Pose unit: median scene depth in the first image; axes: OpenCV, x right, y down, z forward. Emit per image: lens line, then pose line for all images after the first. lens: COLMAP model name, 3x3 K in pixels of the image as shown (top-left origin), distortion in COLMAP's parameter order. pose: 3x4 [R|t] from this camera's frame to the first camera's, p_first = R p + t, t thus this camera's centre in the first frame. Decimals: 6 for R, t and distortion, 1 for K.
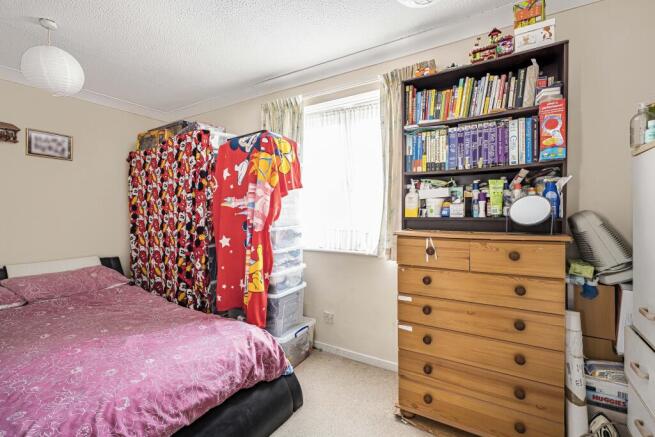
lens RADIAL K [[298.0, 0, 325.6], [0, 298.0, 202.5], [0, 0, 1]] dist [-0.001577, 0.000109]
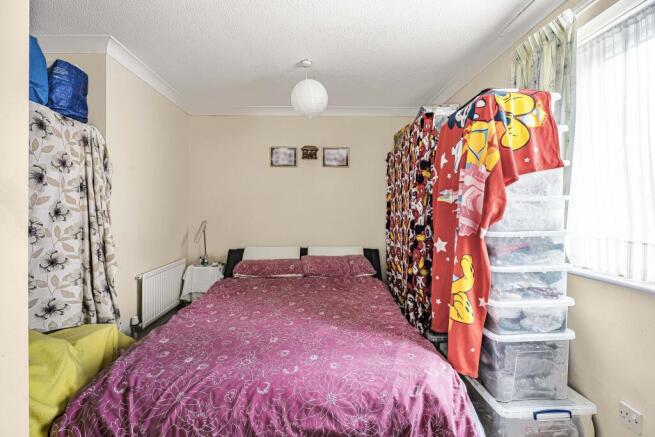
lens RADIAL K [[298.0, 0, 325.6], [0, 298.0, 202.5], [0, 0, 1]] dist [-0.001577, 0.000109]
pose [[0.535691, -0.017148, -0.844240, 0.173892], [0.024069, 0.999698, -0.005033, 0.012526], [0.844071, -0.017624, 0.535941, 0.315936]]
